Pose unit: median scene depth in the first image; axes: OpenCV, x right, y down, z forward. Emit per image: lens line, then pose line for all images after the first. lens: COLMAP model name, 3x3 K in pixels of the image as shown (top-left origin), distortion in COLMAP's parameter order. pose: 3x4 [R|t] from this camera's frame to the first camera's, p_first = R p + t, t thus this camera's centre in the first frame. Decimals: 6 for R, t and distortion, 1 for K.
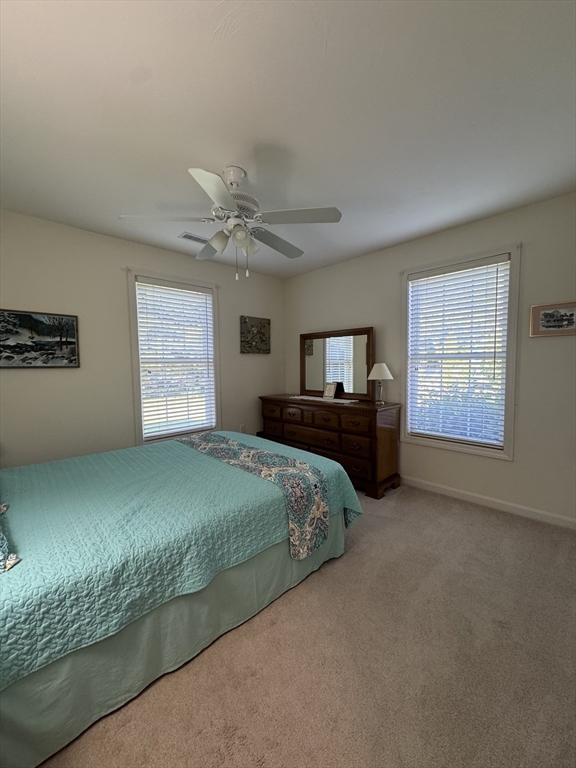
lens RADIAL K [[302.4, 0, 286.2], [0, 302.4, 383.1], [0, 0, 1]] dist [0.000127, 0.000520]
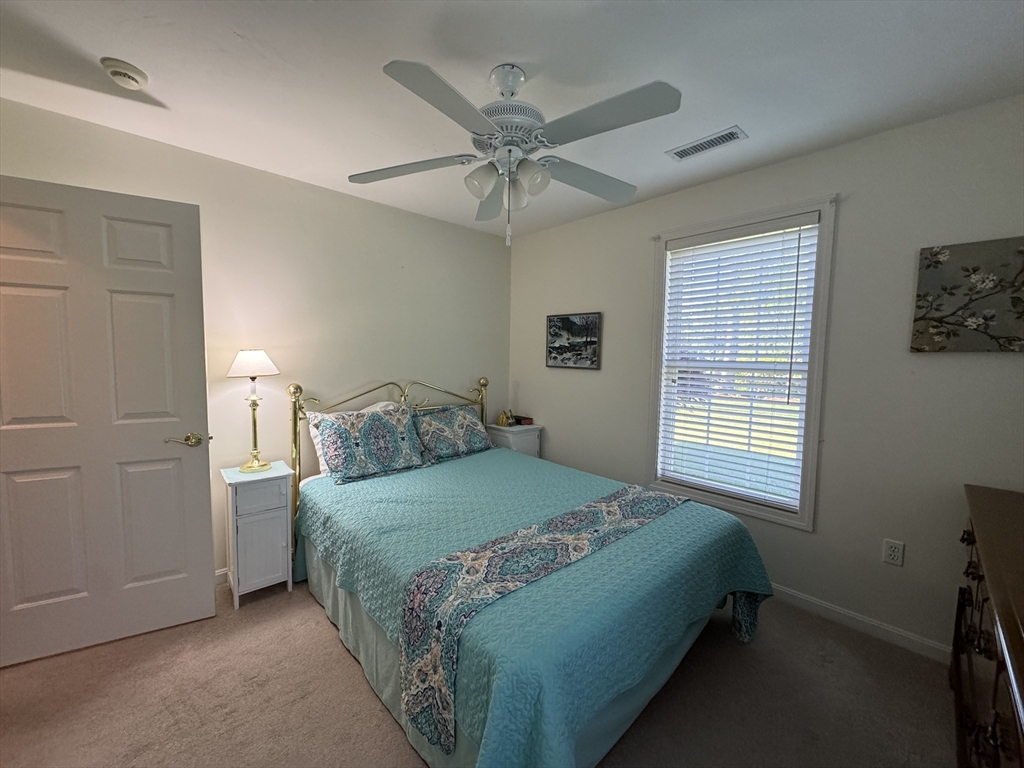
lens RADIAL K [[403.2, 0, 512.0], [0, 403.2, 384.0], [0, 0, 1]] dist [0.000127, 0.000520]
pose [[-0.012428, 0.085678, -0.996245, 0.542447], [-0.080303, 0.993019, 0.086402, -0.097708], [0.996693, 0.081075, -0.005461, 0.801785]]
